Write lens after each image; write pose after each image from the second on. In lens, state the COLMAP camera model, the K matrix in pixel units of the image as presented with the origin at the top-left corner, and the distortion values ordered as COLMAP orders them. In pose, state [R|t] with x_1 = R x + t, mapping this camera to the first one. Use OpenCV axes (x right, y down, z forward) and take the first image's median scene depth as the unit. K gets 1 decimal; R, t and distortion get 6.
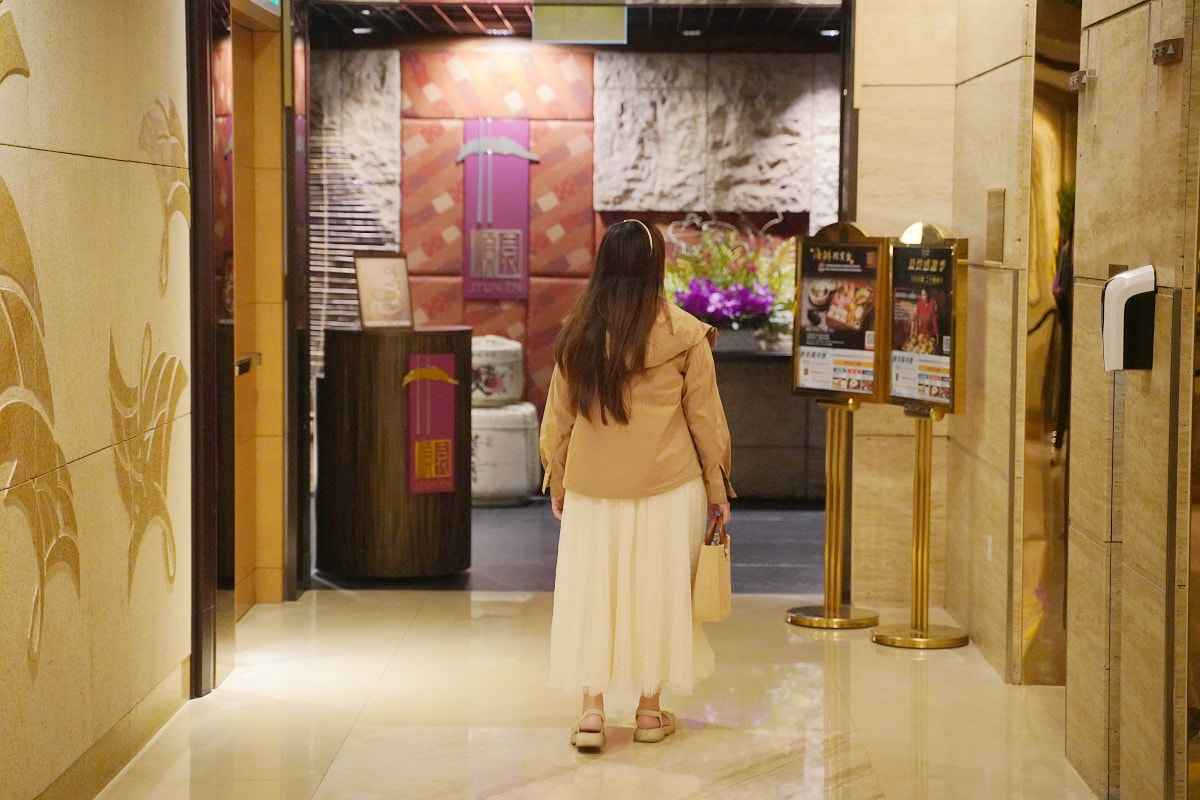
lens RADIAL K [[2589.0, 0, 600.0], [0, 2589.0, 400.0], [0, 0, 1]] dist [0.001399, -0.008839]
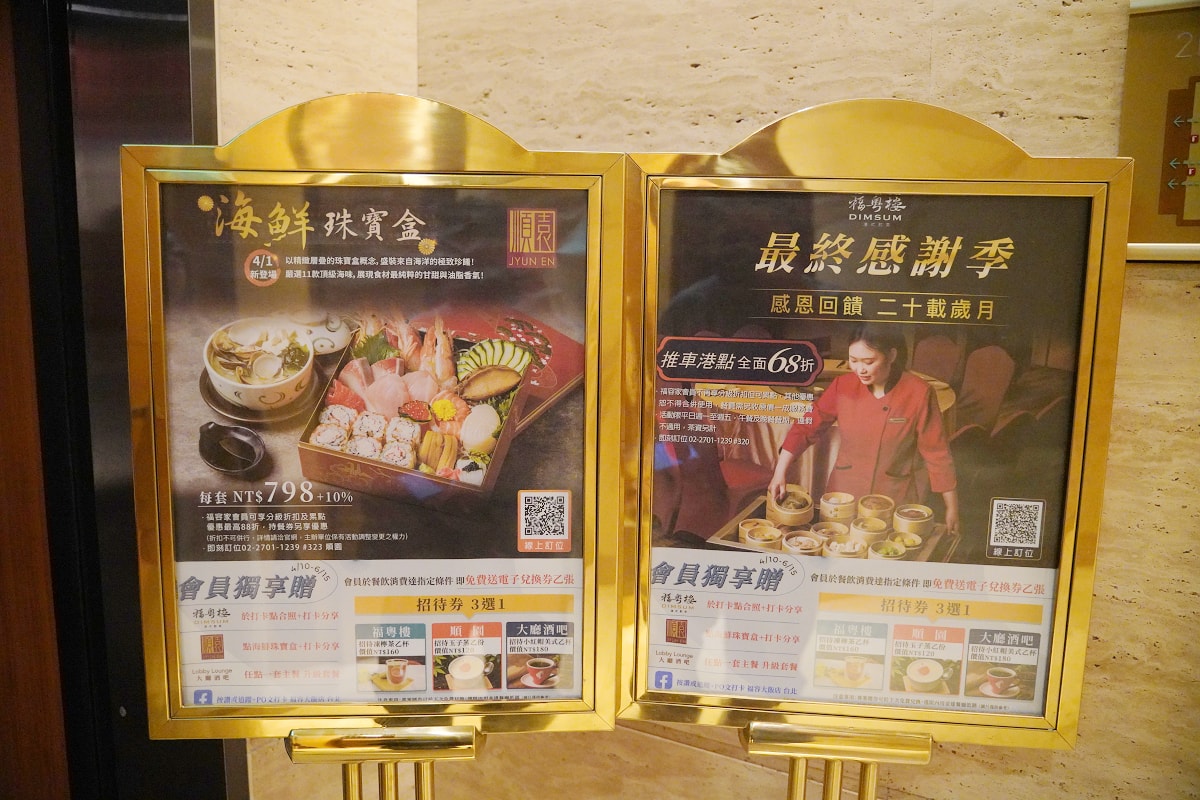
lens RADIAL K [[1103.3, 0, 600.0], [0, 1103.3, 400.0], [0, 0, 1]] dist [-0.155518, 0.002390]
pose [[0.509050, -0.128210, 0.851135, 0.006155], [0.050403, 0.991587, 0.119221, -0.049992], [-0.859260, -0.017789, 0.511230, 0.925131]]
